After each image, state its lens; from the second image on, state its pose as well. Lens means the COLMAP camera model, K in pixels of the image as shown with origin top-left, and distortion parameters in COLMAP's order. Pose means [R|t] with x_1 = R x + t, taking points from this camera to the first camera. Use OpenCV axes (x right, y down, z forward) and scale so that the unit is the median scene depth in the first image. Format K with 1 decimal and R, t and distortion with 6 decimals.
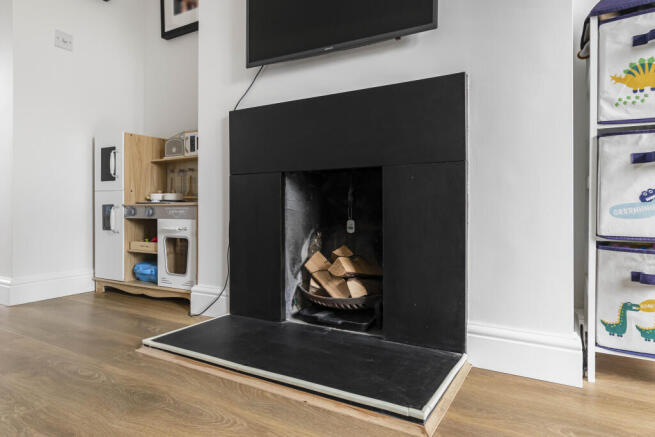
lens RADIAL K [[400.2, 0, 327.5], [0, 400.2, 218.5], [0, 0, 1]] dist [0.000190, -0.000013]
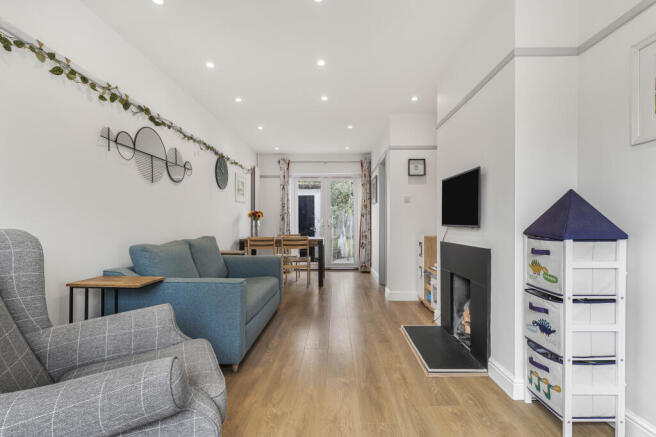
lens RADIAL K [[311.7, 0, 337.8], [0, 311.7, 219.3], [0, 0, 1]] dist [0.000921, 0.000260]
pose [[0.514378, -0.008646, -0.857520, 1.110627], [-0.020142, 0.999552, -0.022160, -0.365849], [0.857327, 0.028671, 0.513974, -0.531987]]
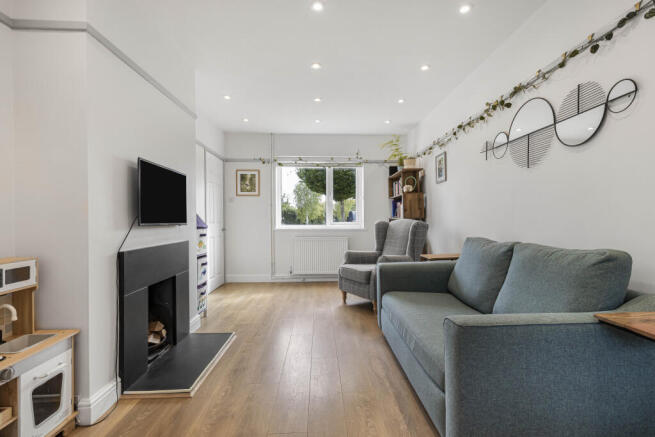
lens RADIAL K [[311.2, 0, 337.3], [0, 311.2, 219.3], [0, 0, 1]] dist [0.000921, 0.000260]
pose [[-0.556656, 0.004478, 0.830731, -1.761493], [0.032507, 0.999337, 0.016396, -0.412827], [-0.830107, 0.036132, -0.556433, 1.055341]]
